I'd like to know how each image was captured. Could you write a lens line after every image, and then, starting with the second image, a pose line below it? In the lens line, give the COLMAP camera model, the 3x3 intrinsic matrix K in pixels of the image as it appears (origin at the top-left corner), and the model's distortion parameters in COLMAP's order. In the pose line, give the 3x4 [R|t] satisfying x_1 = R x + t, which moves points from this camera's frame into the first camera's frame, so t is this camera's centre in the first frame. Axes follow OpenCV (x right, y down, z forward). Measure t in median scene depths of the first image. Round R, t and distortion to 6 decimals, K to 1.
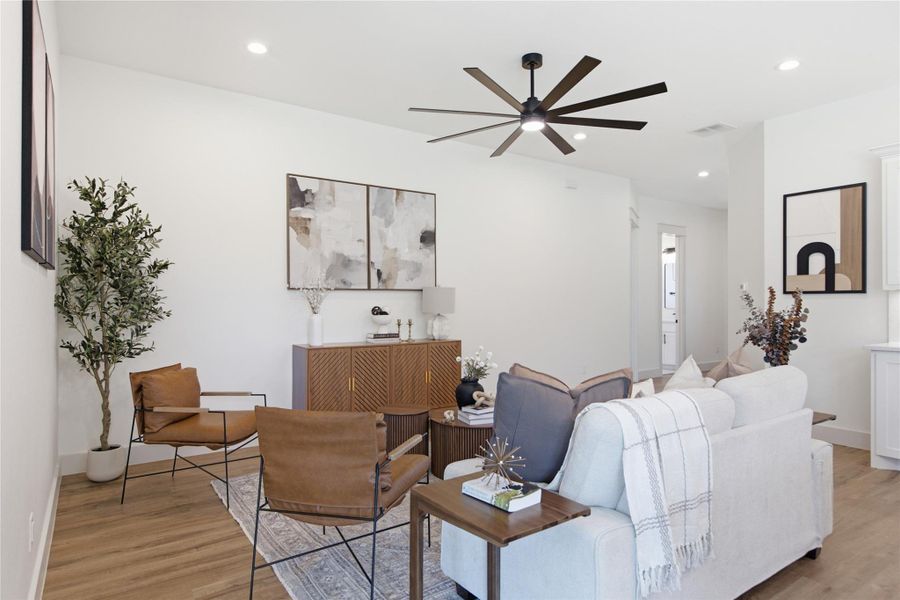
lens RADIAL K [[515.6, 0, 472.1], [0, 515.6, 298.6], [0, 0, 1]] dist [0.020368, -0.000138]
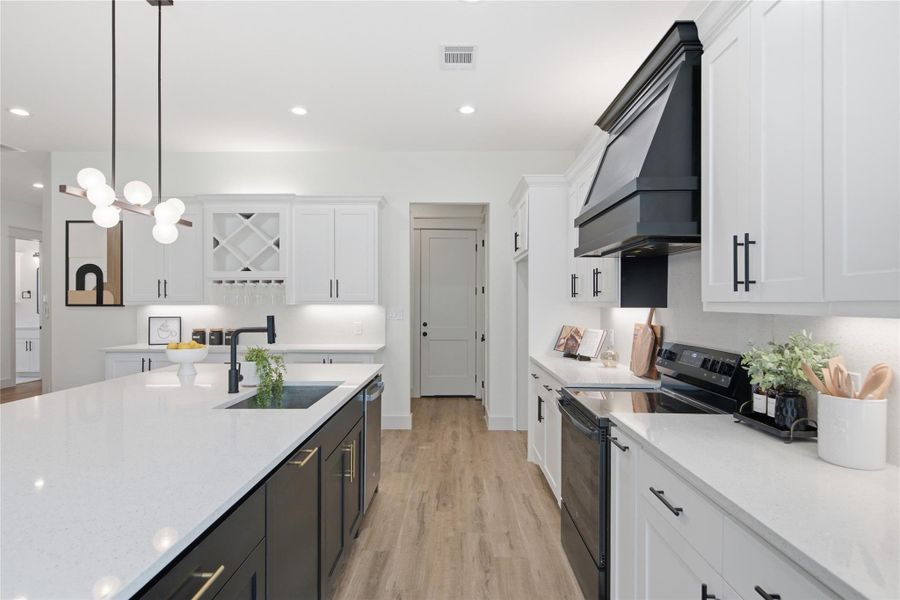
lens RADIAL K [[487.9, 0, 447.1], [0, 487.9, 302.8], [0, 0, 1]] dist [0.003874, -0.000142]
pose [[0.620428, -0.000476, 0.784263, 0.275992], [-0.011276, 0.999891, 0.009527, -0.037186], [-0.784182, -0.014754, 0.620355, -0.347244]]
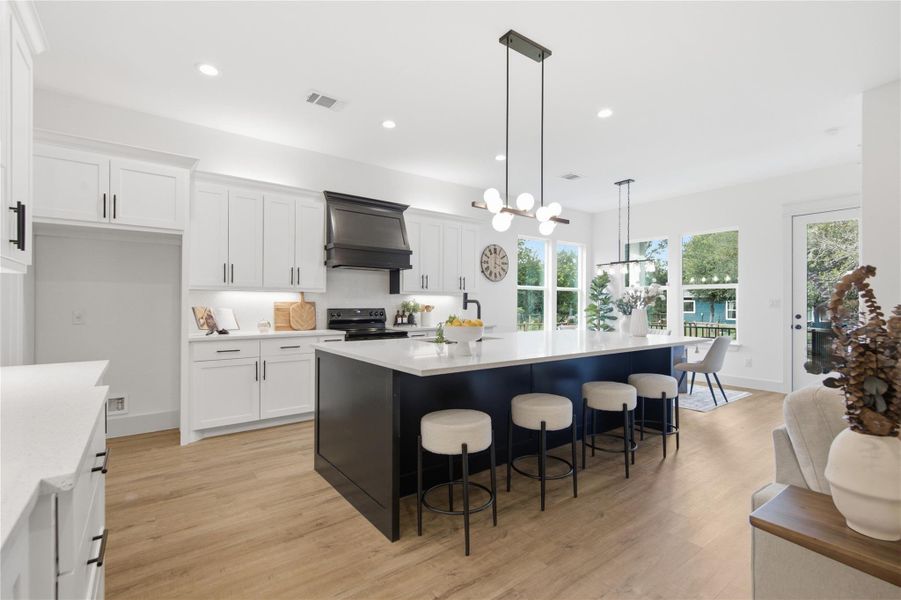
lens RADIAL K [[414.8, 0, 450.0], [0, 414.8, 297.3], [0, 0, 1]] dist [0.008236, -0.003961]
pose [[-0.999960, -0.002617, -0.008556, 0.590230], [-0.002350, 0.999517, -0.030993, 0.013710], [0.008633, -0.030972, -0.999483, 0.824215]]
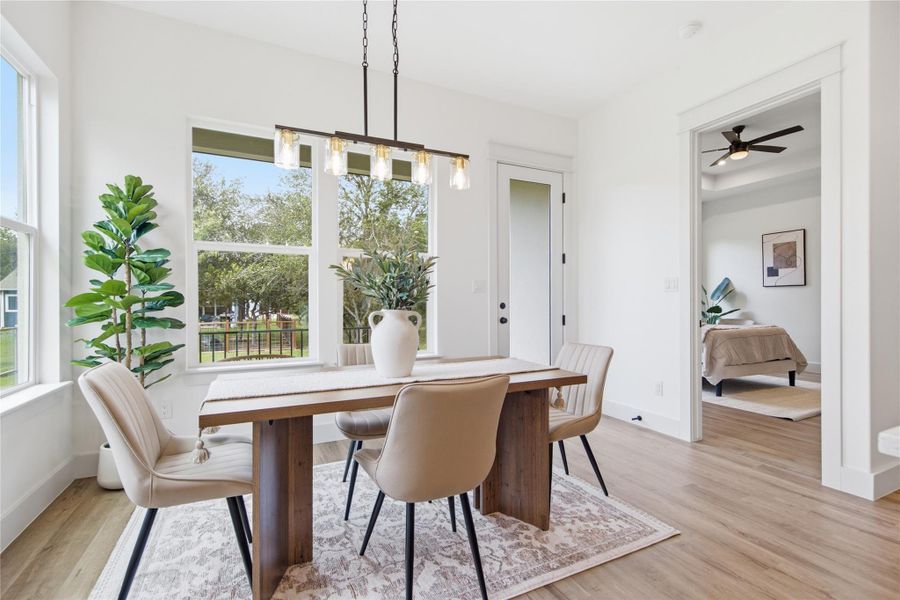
lens RADIAL K [[414.3, 0, 451.7], [0, 414.3, 301.6], [0, 0, 1]] dist [0.008236, -0.003961]
pose [[-0.195942, 0.001556, -0.980614, 0.425540], [0.015151, 0.999884, -0.001441, 0.020484], [0.980499, -0.015140, -0.195943, -0.289317]]
